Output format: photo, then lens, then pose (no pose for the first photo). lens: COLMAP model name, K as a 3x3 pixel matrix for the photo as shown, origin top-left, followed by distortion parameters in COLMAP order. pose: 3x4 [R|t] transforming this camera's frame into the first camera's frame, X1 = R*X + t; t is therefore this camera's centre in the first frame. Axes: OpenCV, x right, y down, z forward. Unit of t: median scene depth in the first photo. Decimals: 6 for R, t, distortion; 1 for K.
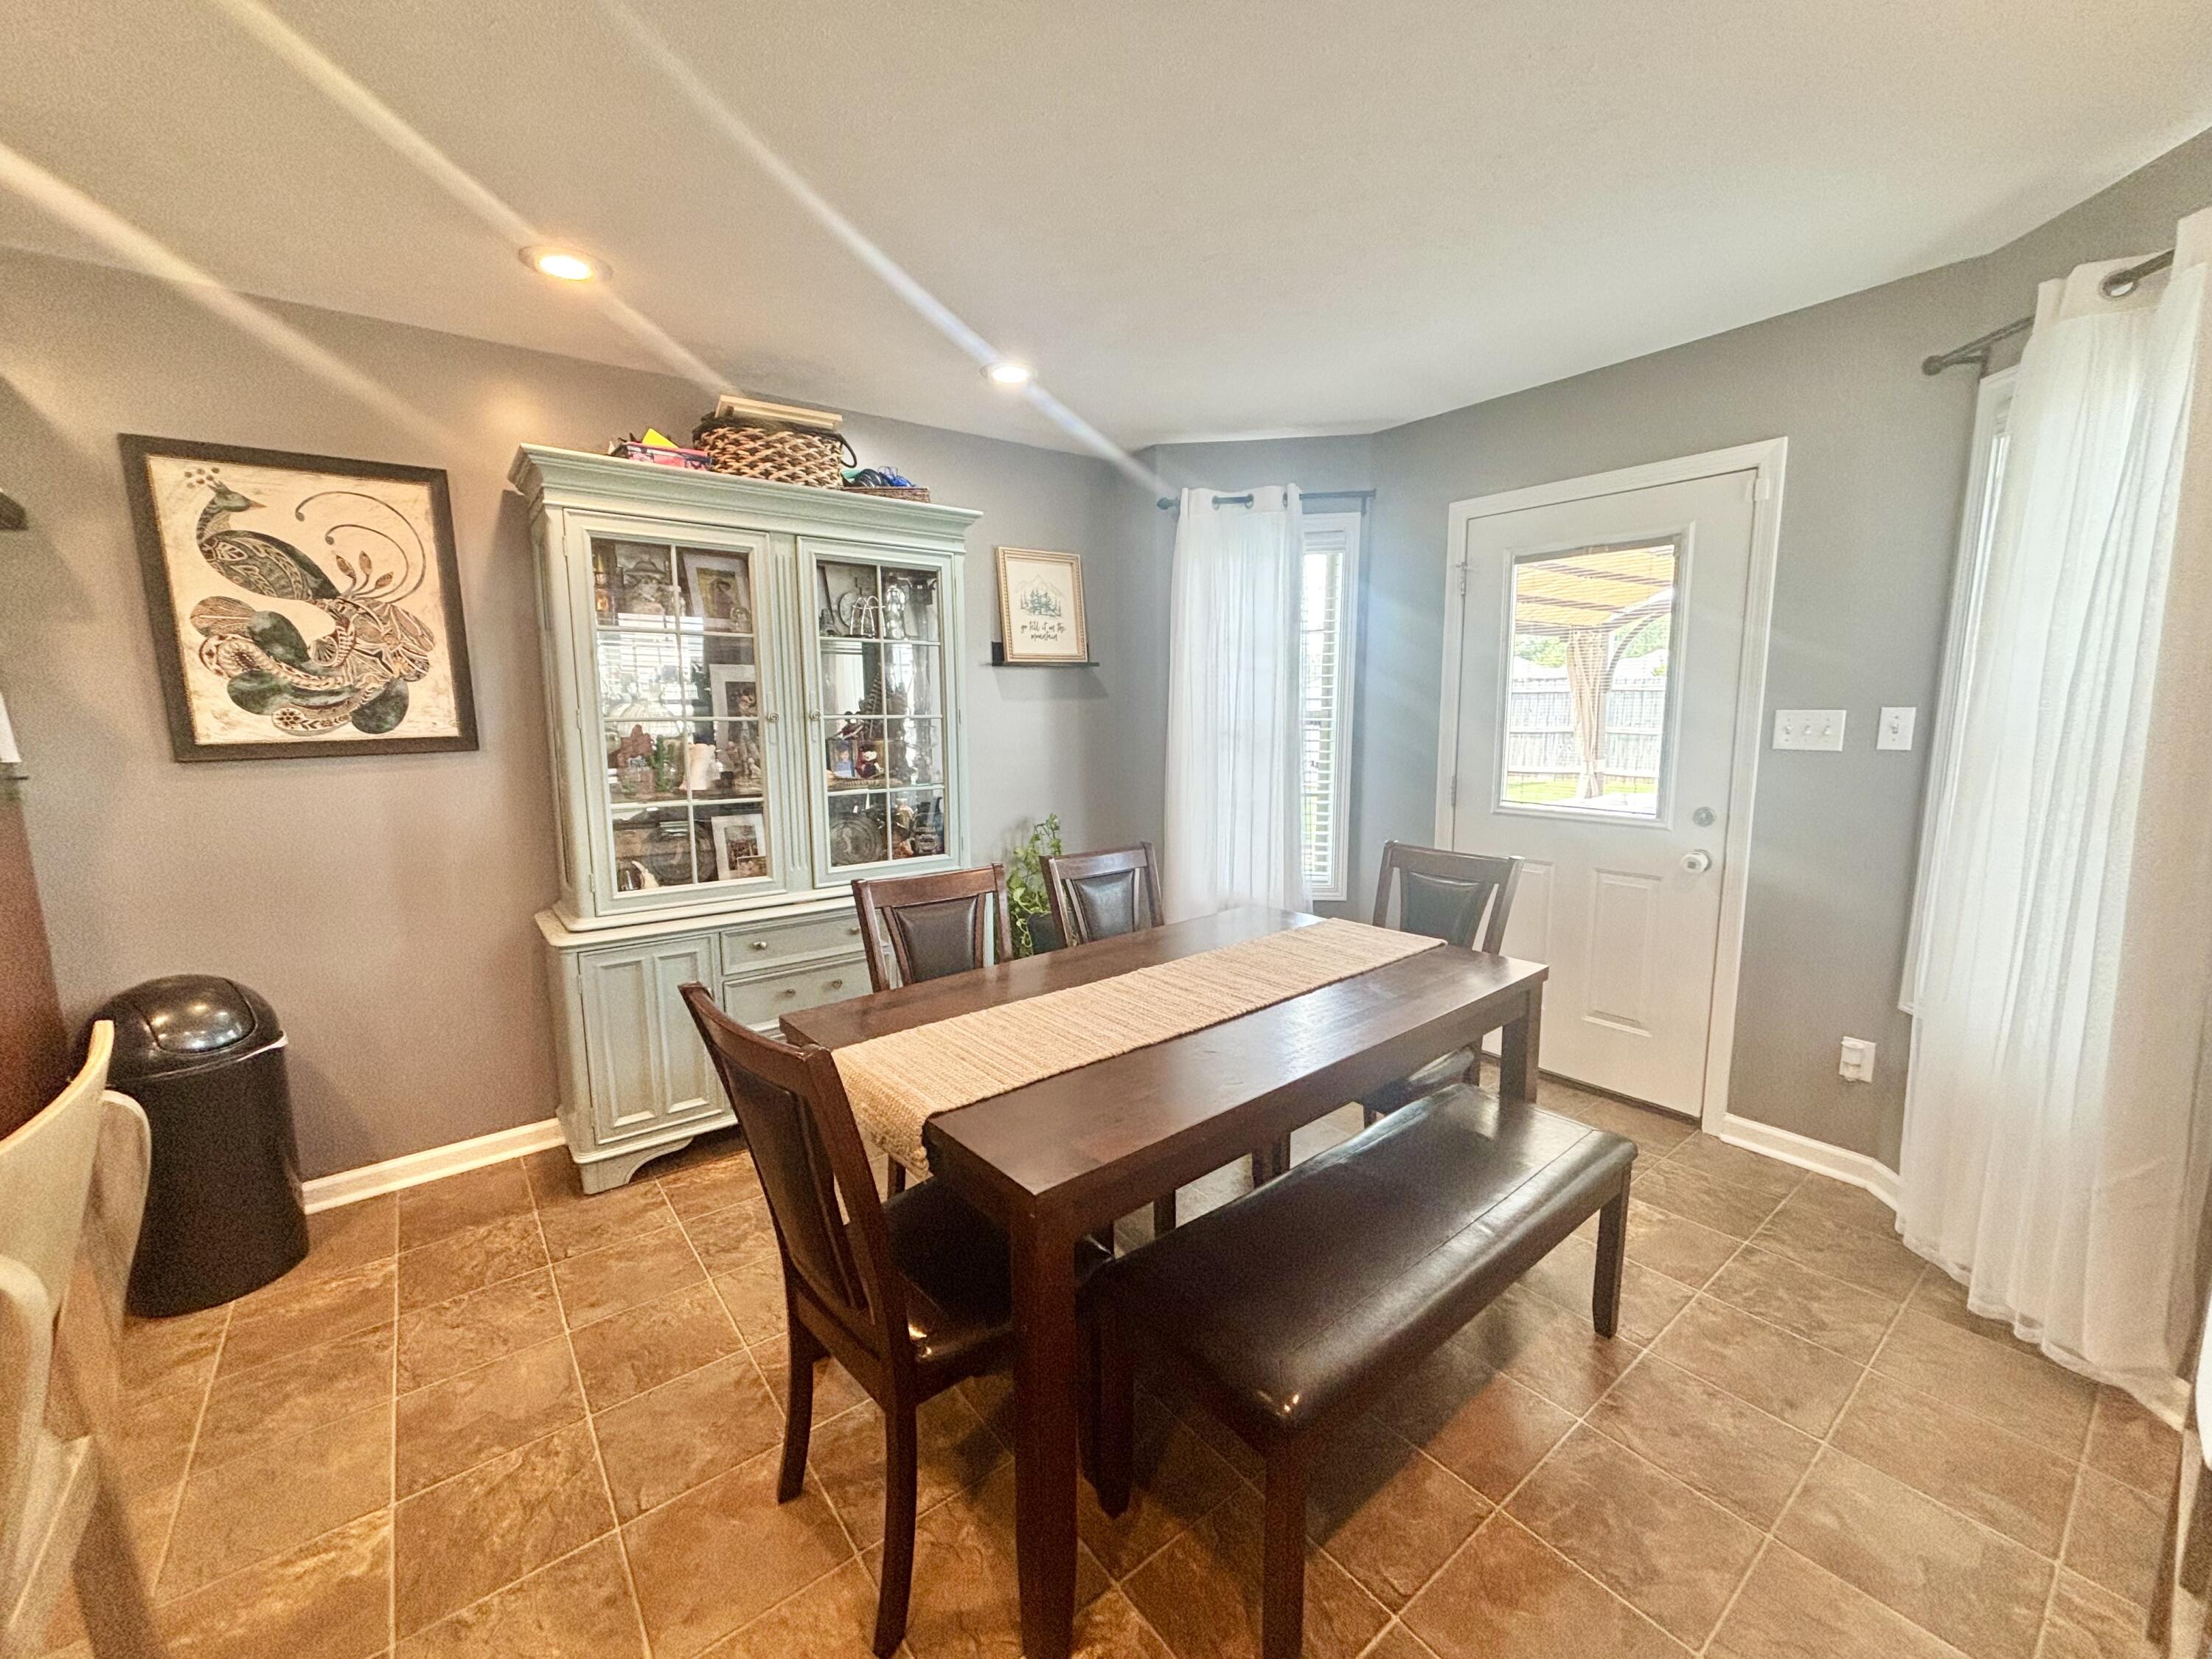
lens RADIAL K [[895.9, 0, 1120.5], [0, 895.9, 838.1], [0, 0, 1]] dist [0.002376, 0.000430]
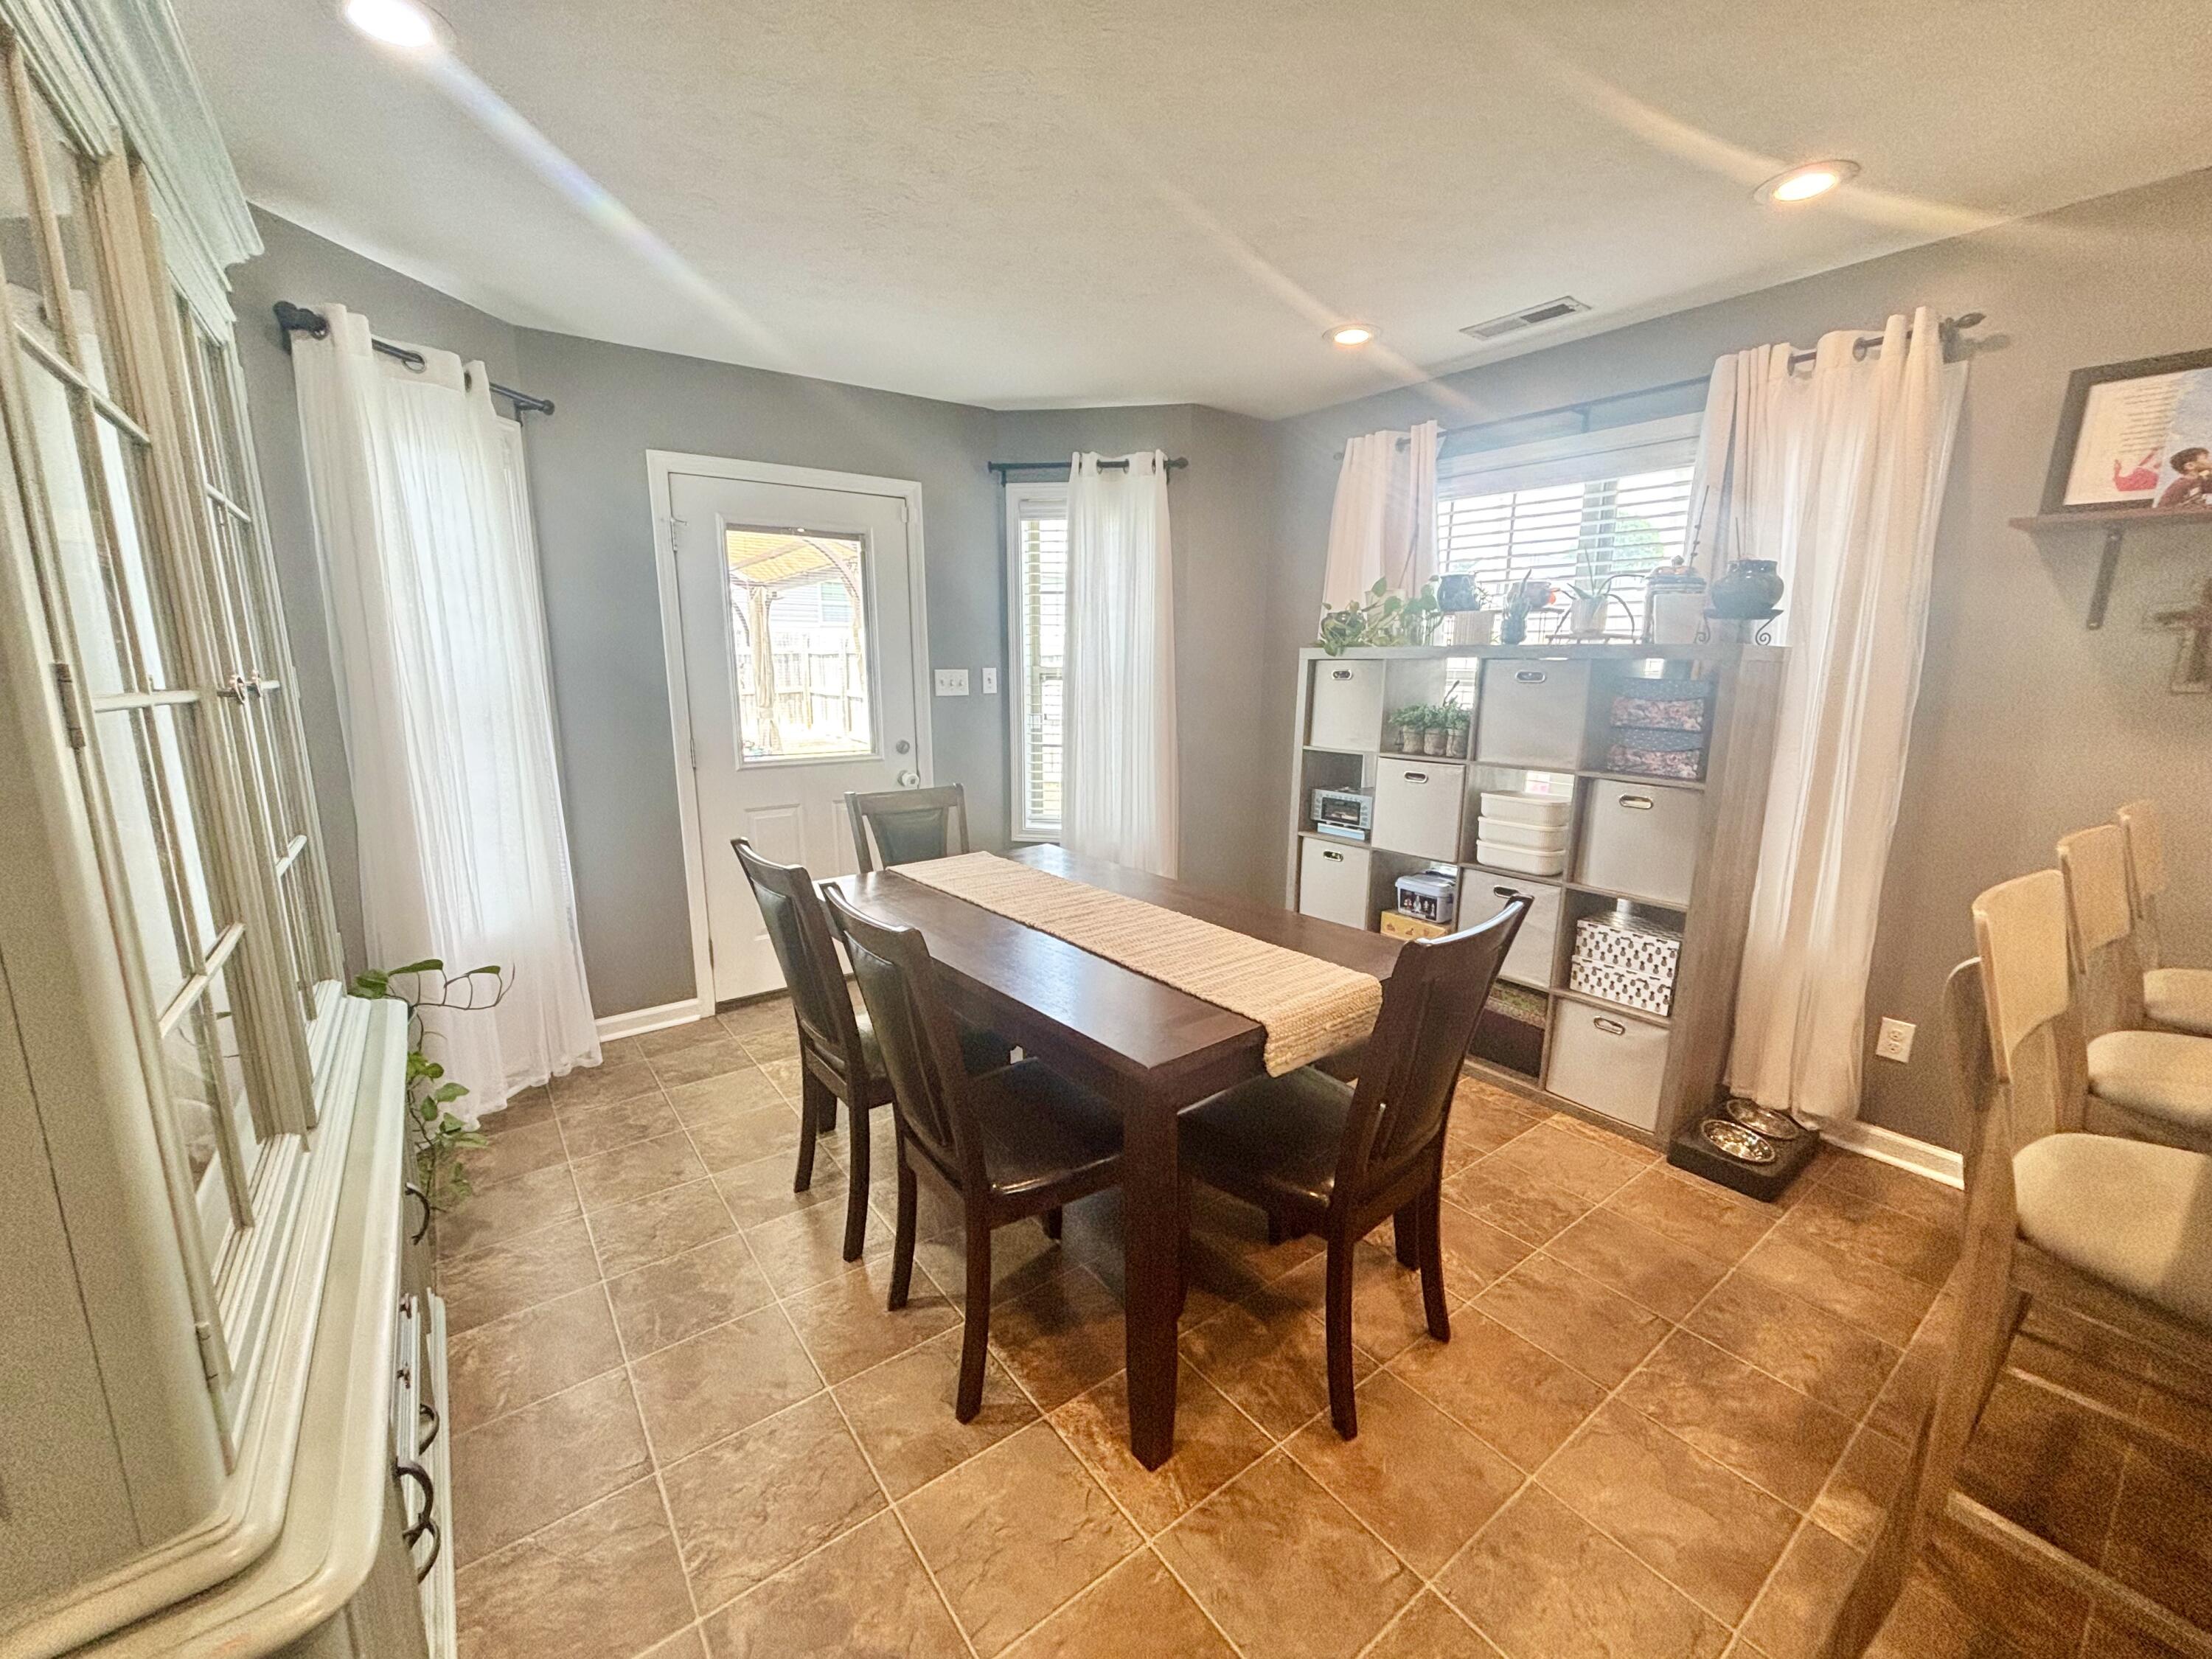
lens RADIAL K [[895.9, 0, 1106.3], [0, 895.9, 831.4], [0, 0, 1]] dist [0.002376, 0.000430]
pose [[0.035811, -0.175551, 0.983819, -0.762258], [0.153710, 0.973704, 0.168151, -0.088059], [-0.987467, 0.145201, 0.061853, 0.668430]]
